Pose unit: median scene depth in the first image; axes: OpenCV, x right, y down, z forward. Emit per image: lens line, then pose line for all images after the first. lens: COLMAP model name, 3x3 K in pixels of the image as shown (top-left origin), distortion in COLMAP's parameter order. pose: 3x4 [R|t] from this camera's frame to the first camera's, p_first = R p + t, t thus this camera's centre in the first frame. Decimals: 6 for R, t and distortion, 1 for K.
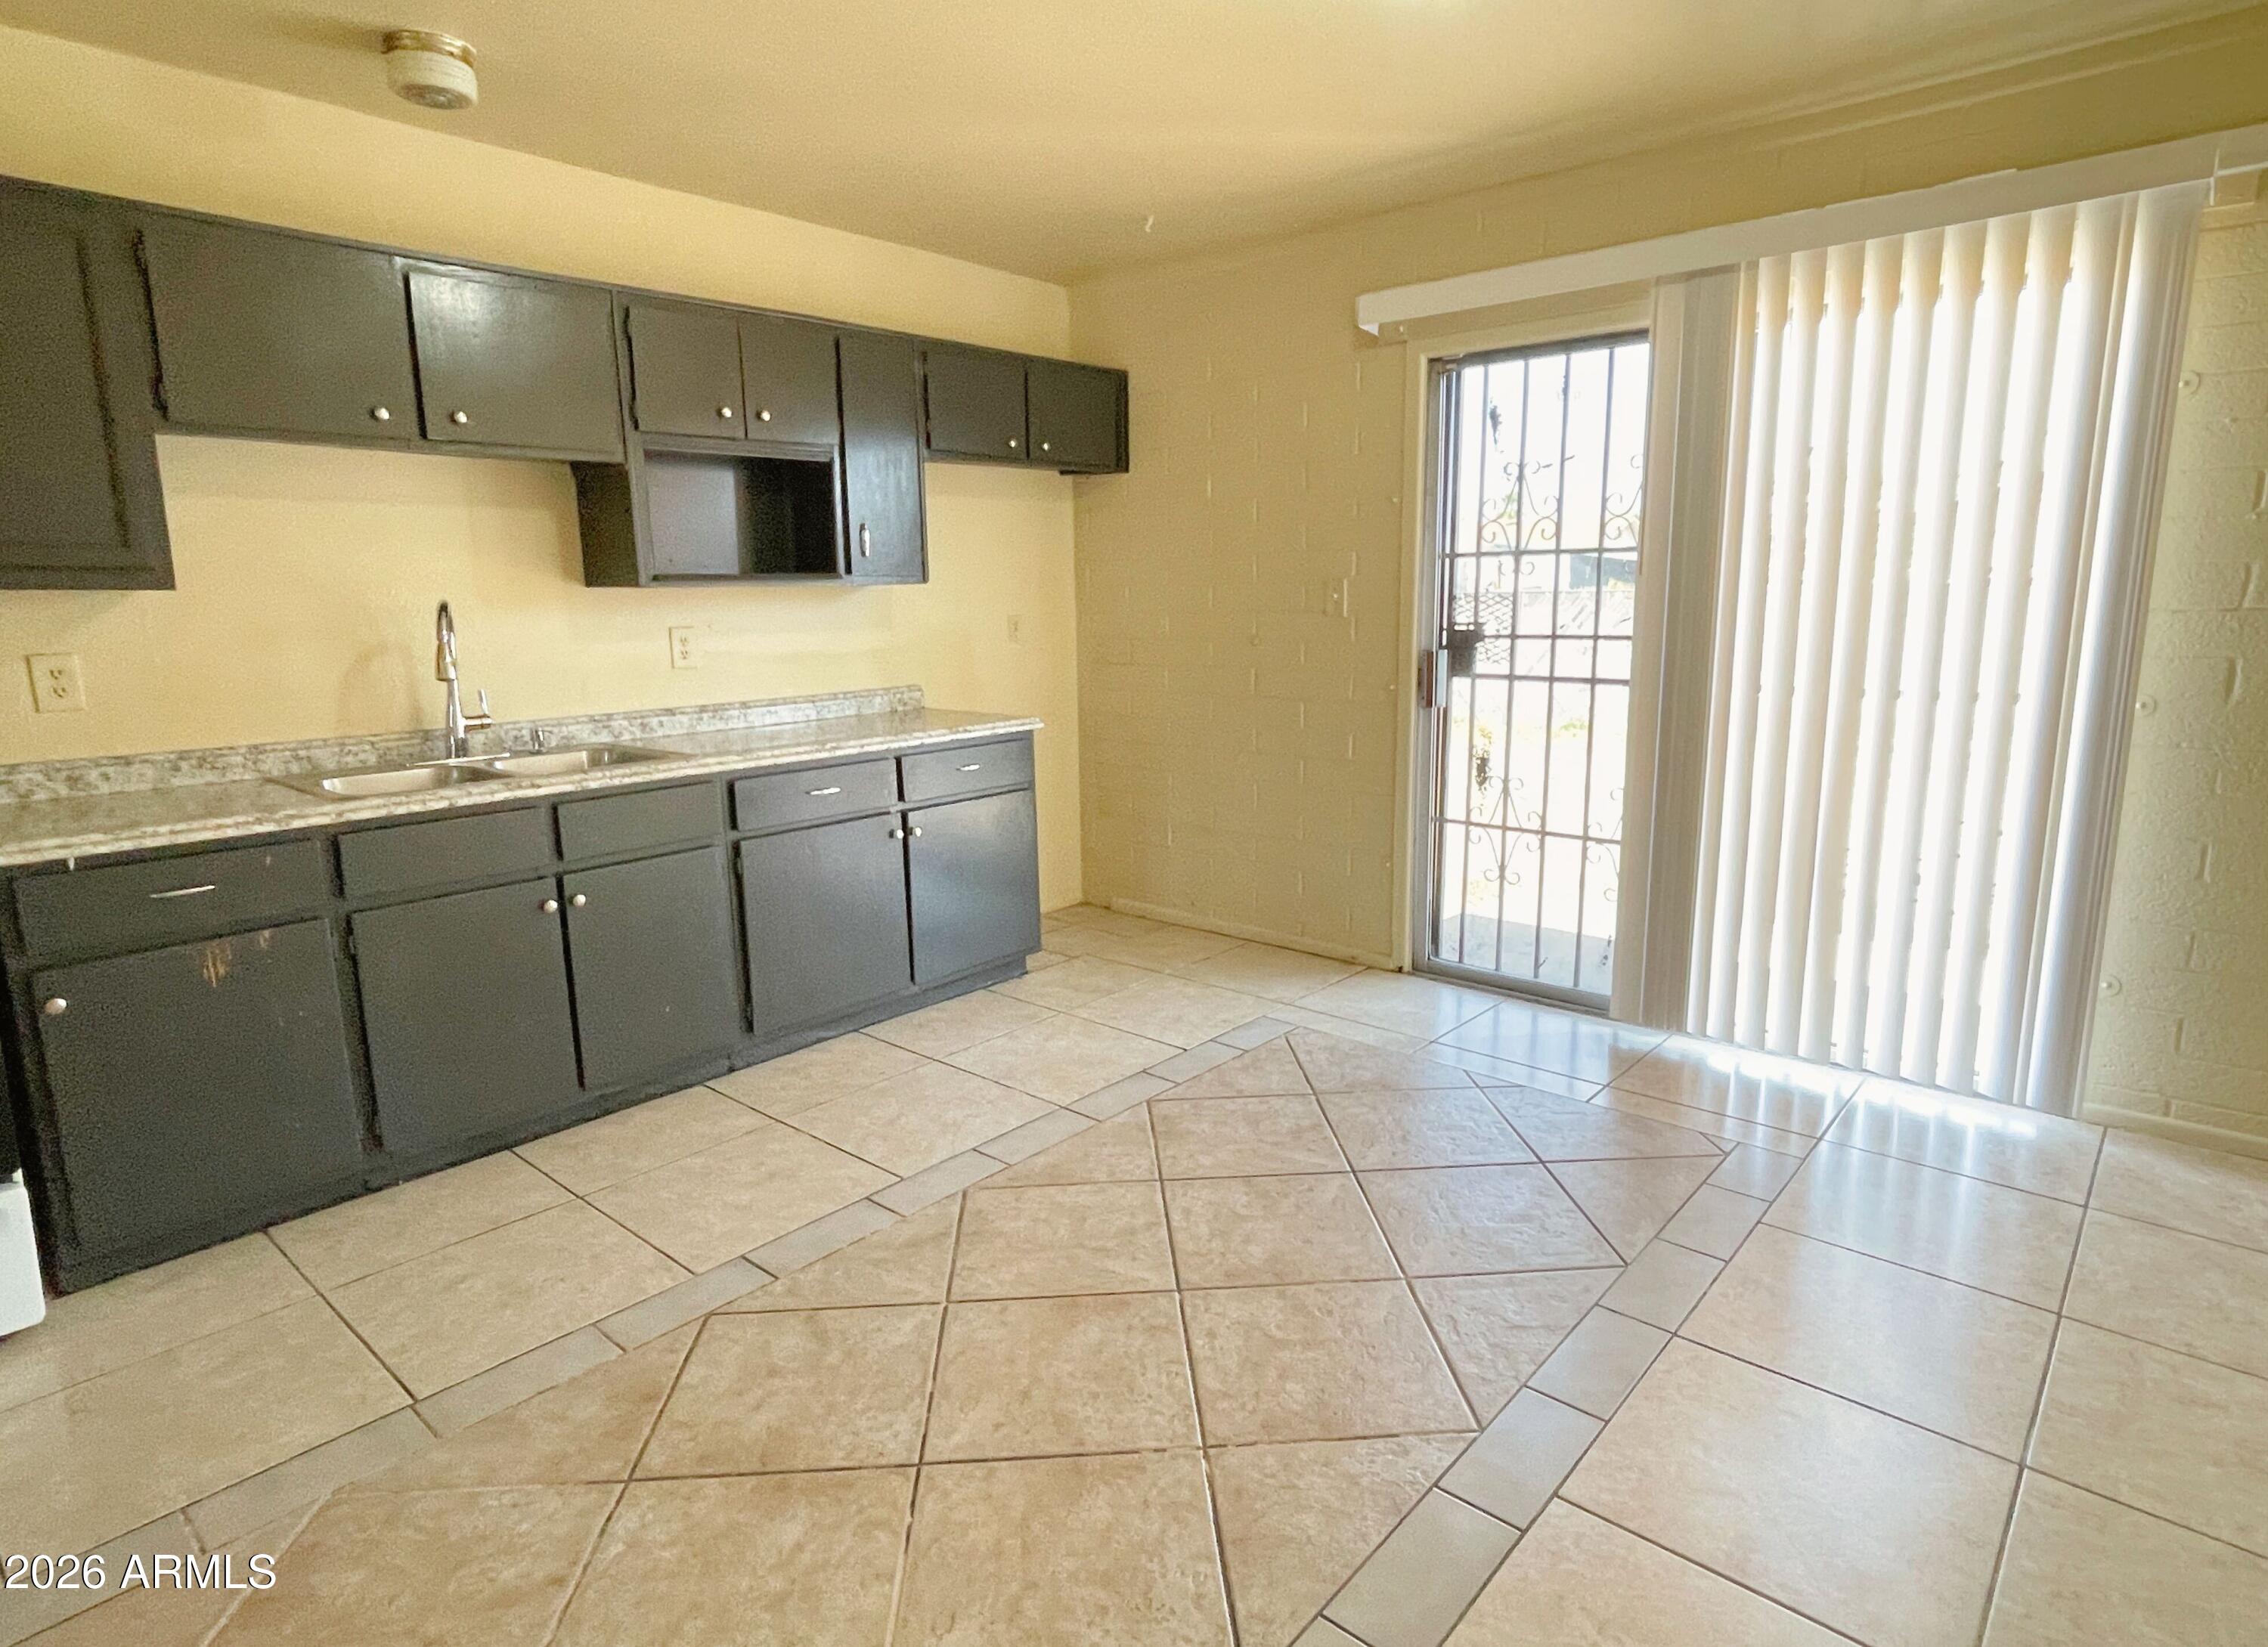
lens RADIAL K [[1230.9, 0, 1134.0], [0, 1230.9, 823.5], [0, 0, 1]] dist [0.042850, -0.000364]
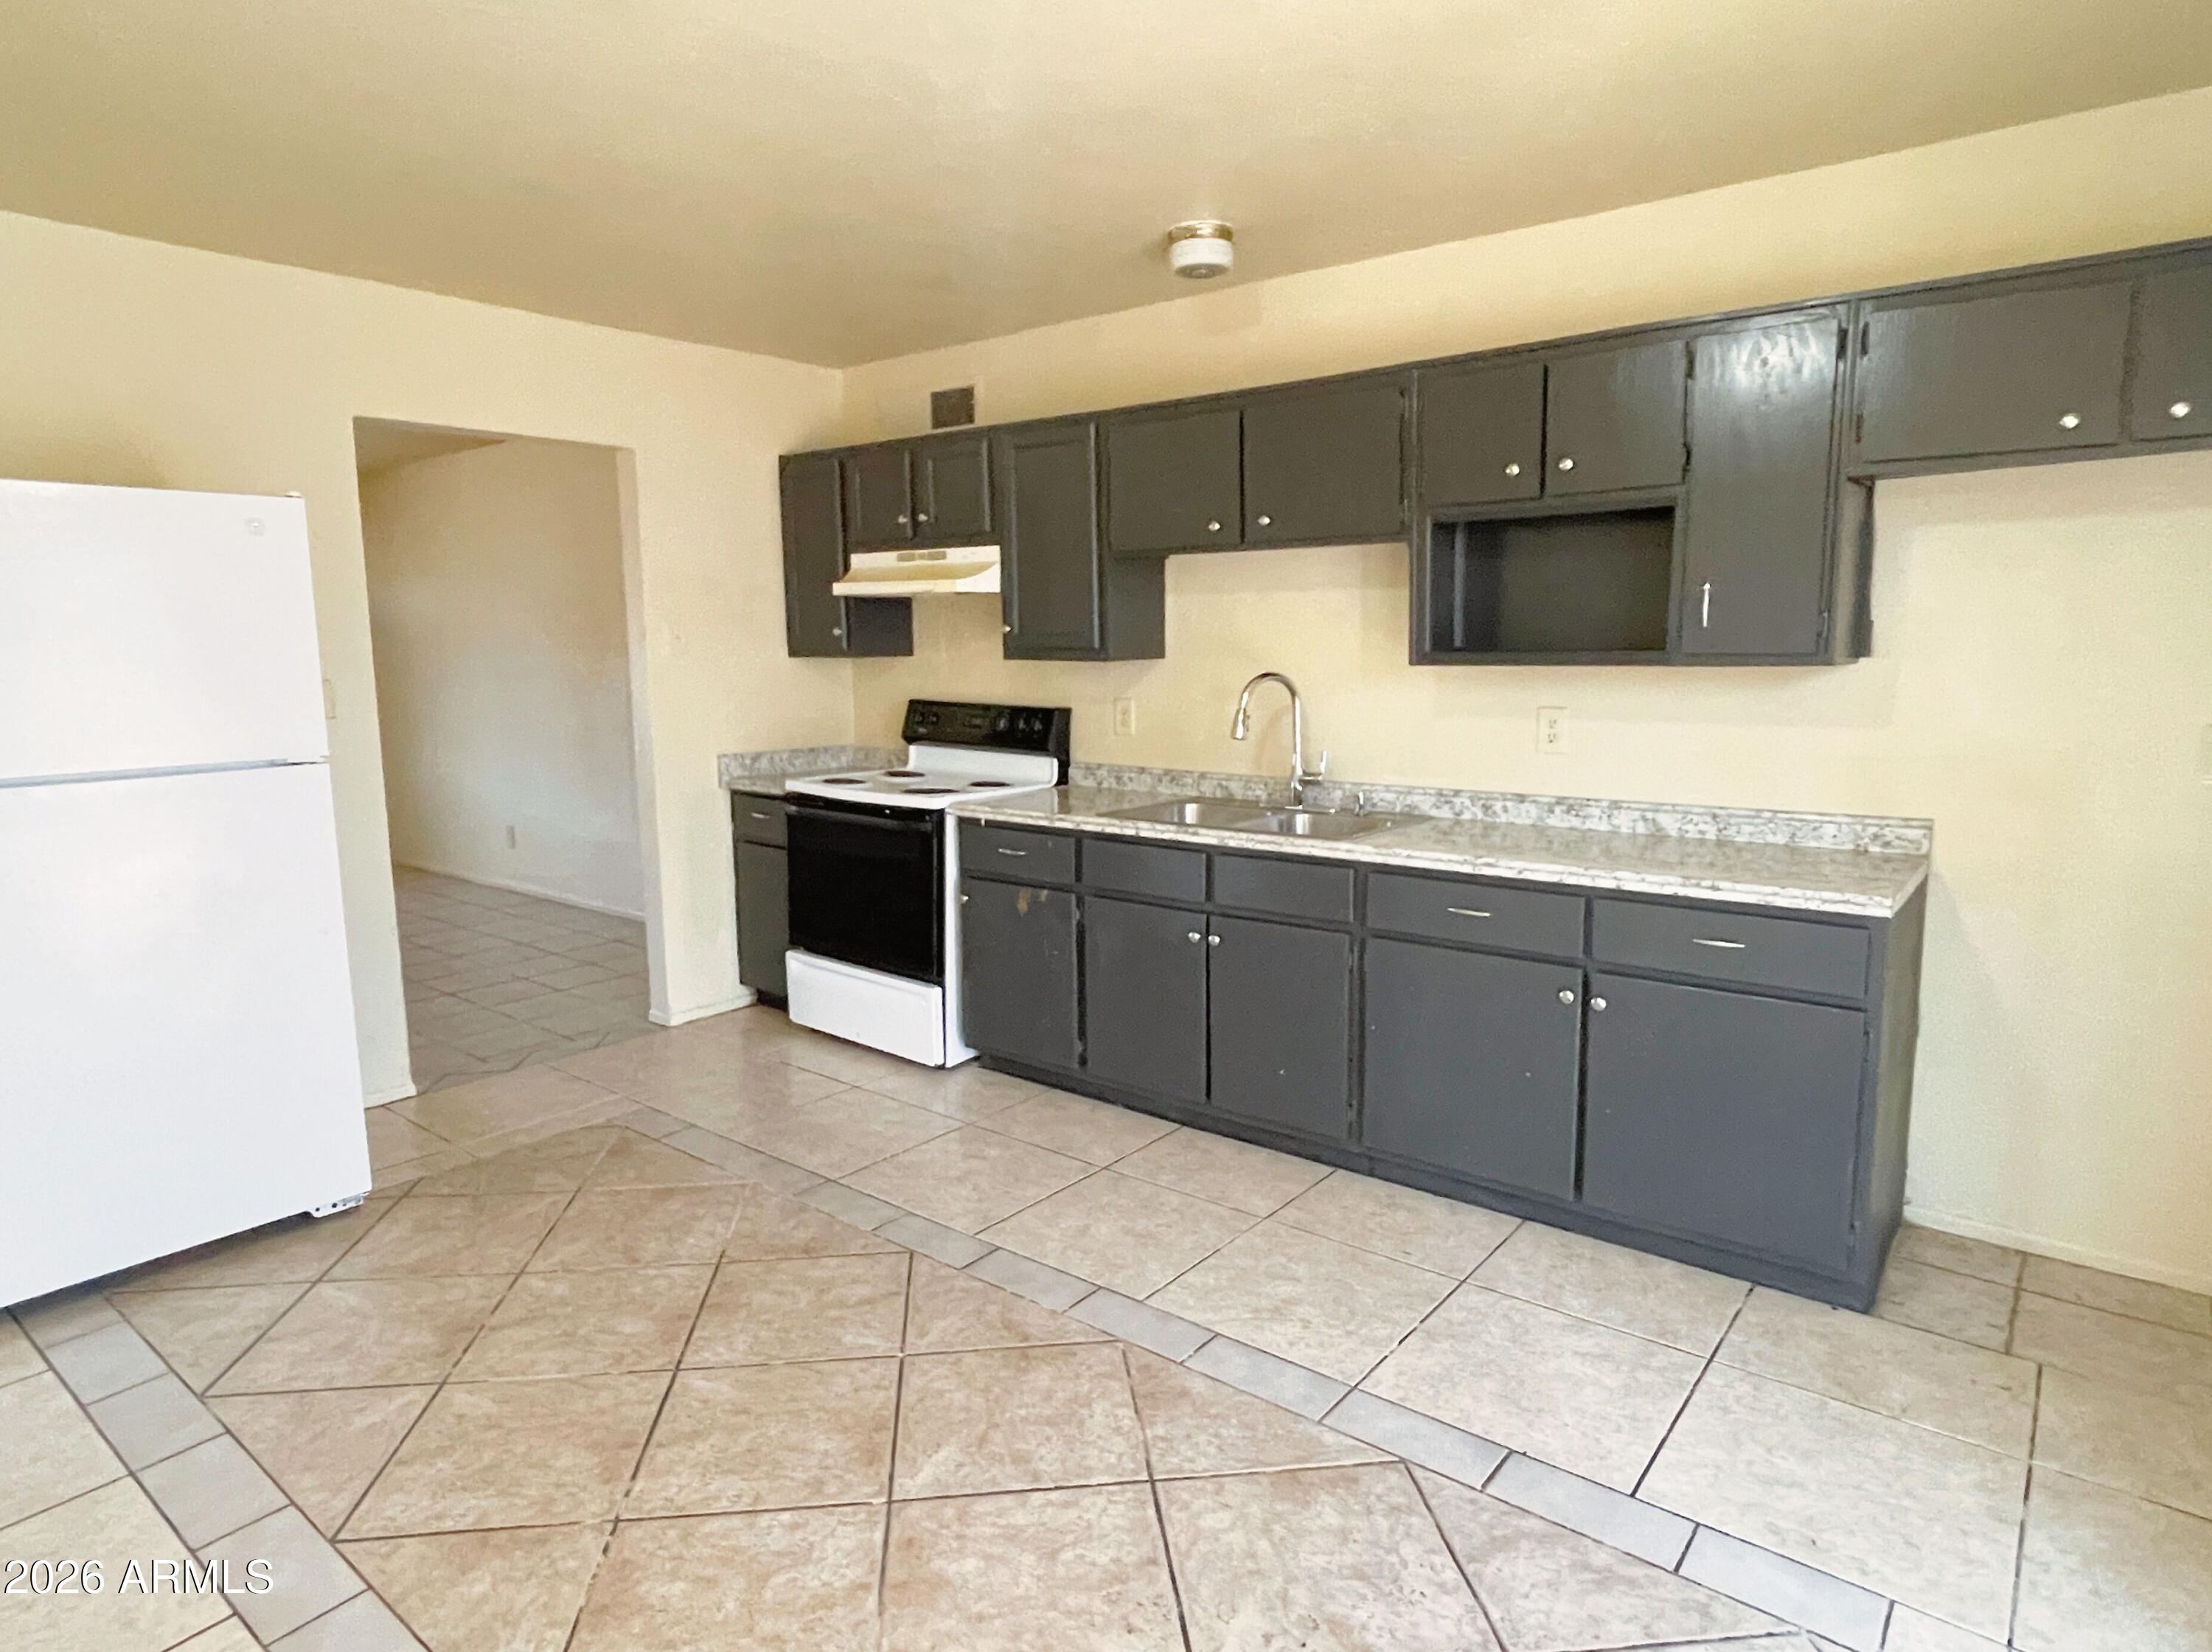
lens RADIAL K [[1284.1, 0, 1106.0], [0, 1284.1, 826.0], [0, 0, 1]] dist [0.015877, -0.001448]
pose [[0.053513, 0.139990, -0.988706, 0.689461], [-0.195718, 0.972390, 0.127087, -0.167451], [0.979199, 0.186707, 0.079434, 0.814832]]
